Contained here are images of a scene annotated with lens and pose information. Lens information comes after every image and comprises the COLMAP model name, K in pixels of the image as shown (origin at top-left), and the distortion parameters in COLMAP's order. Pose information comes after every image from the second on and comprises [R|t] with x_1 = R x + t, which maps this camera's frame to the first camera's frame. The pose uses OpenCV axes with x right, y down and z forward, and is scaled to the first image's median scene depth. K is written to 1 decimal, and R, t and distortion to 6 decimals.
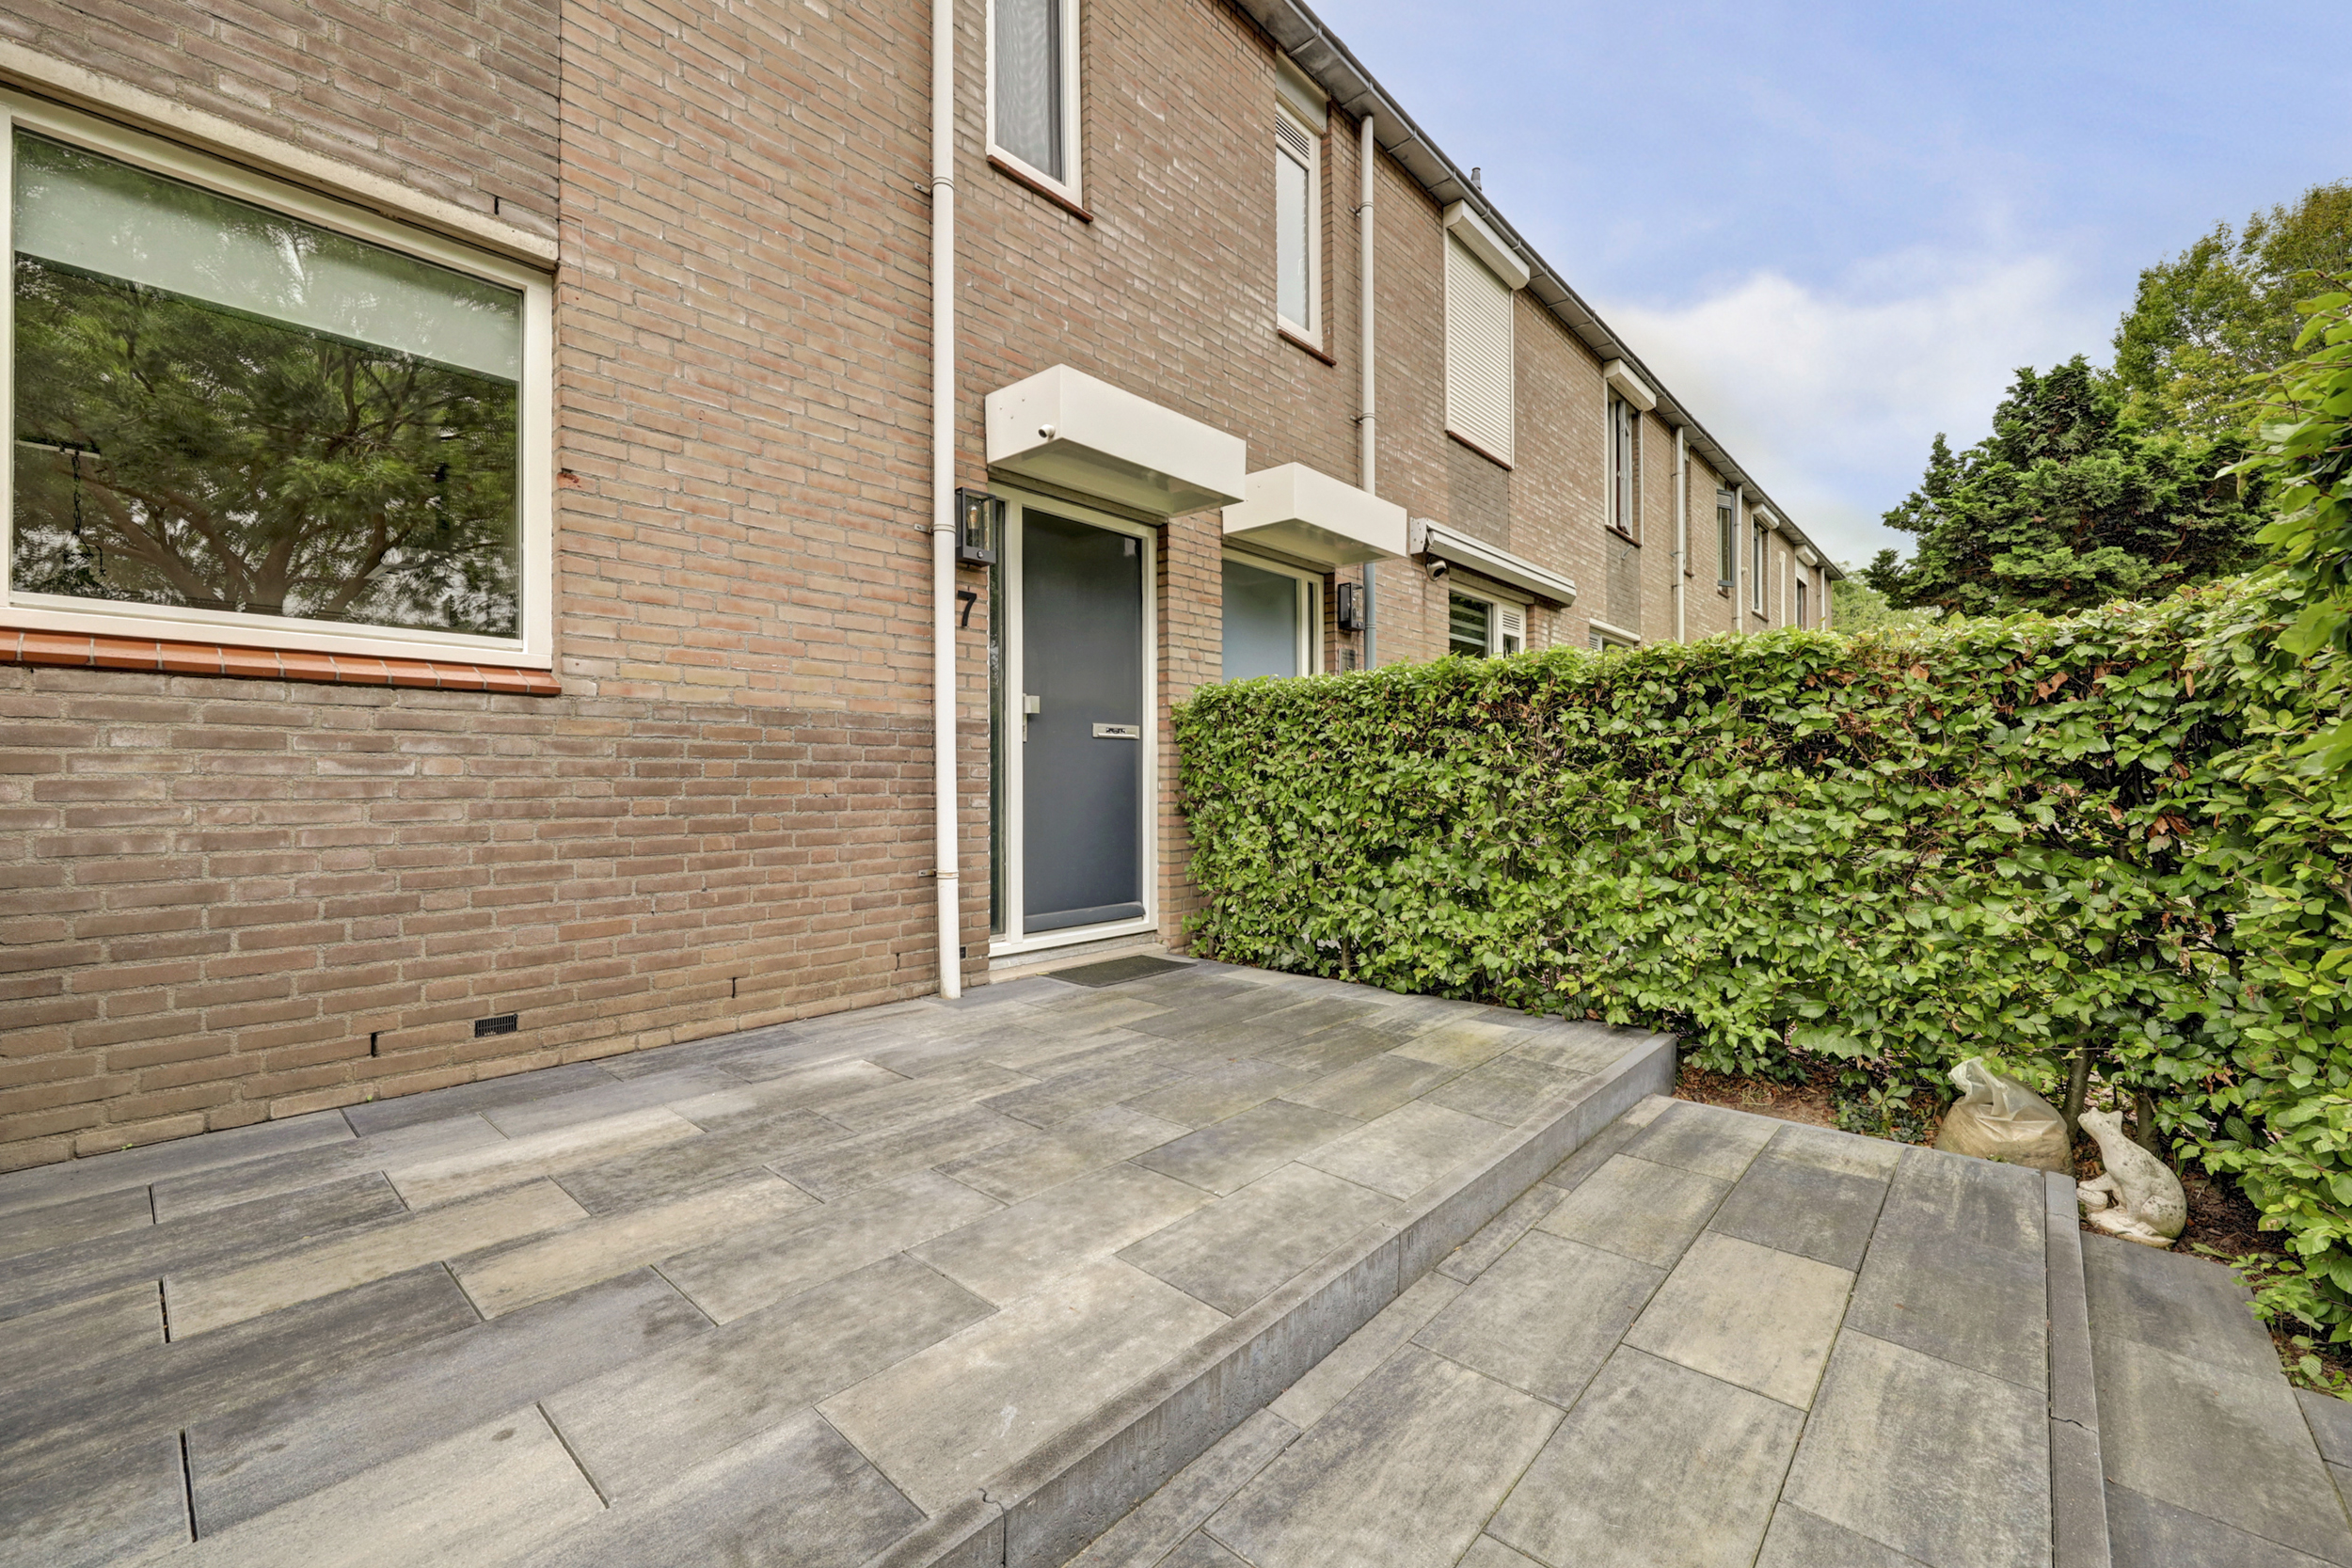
lens RADIAL K [[959.9, 0, 1211.6], [0, 959.9, 750.3], [0, 0, 1]] dist [0.001189, 0.000206]
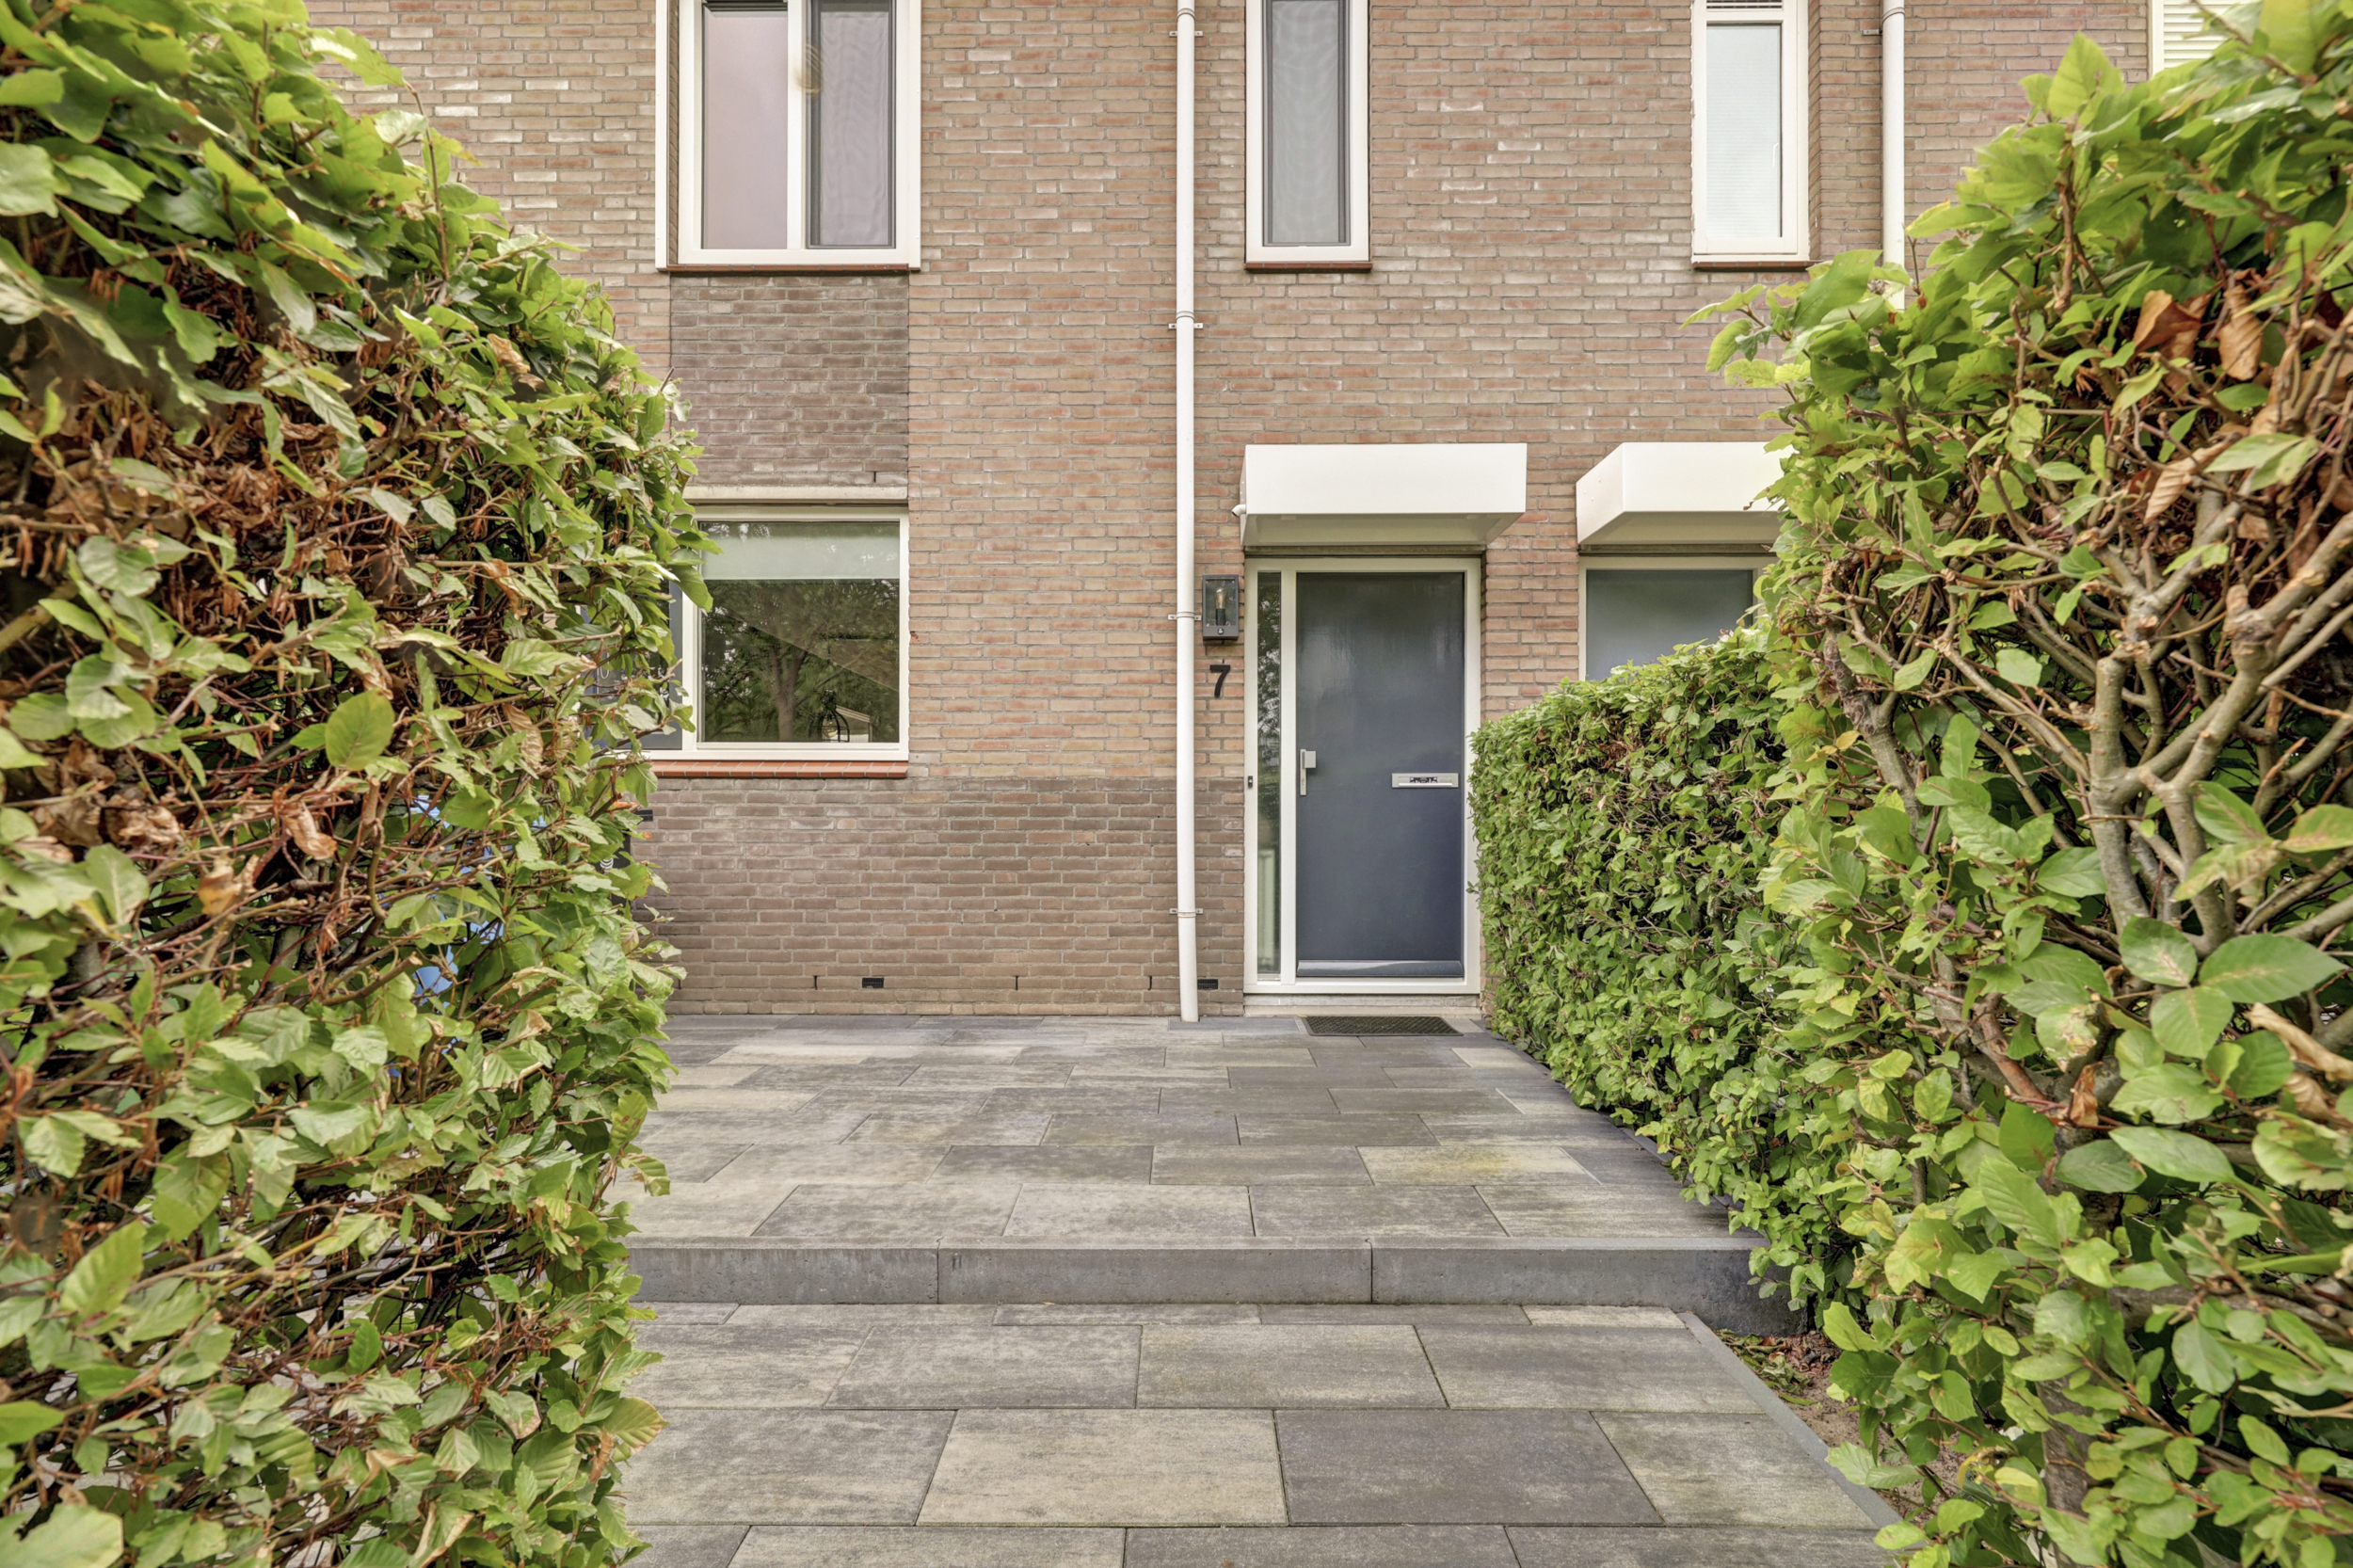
lens RADIAL K [[960.4, 0, 1156.4], [0, 960.4, 793.8], [0, 0, 1]] dist [0.001189, 0.000206]
pose [[0.653366, -0.018631, -0.756813, 0.683907], [0.022693, 0.999730, -0.005021, -0.012362], [0.756702, -0.013894, 0.653613, 0.256521]]
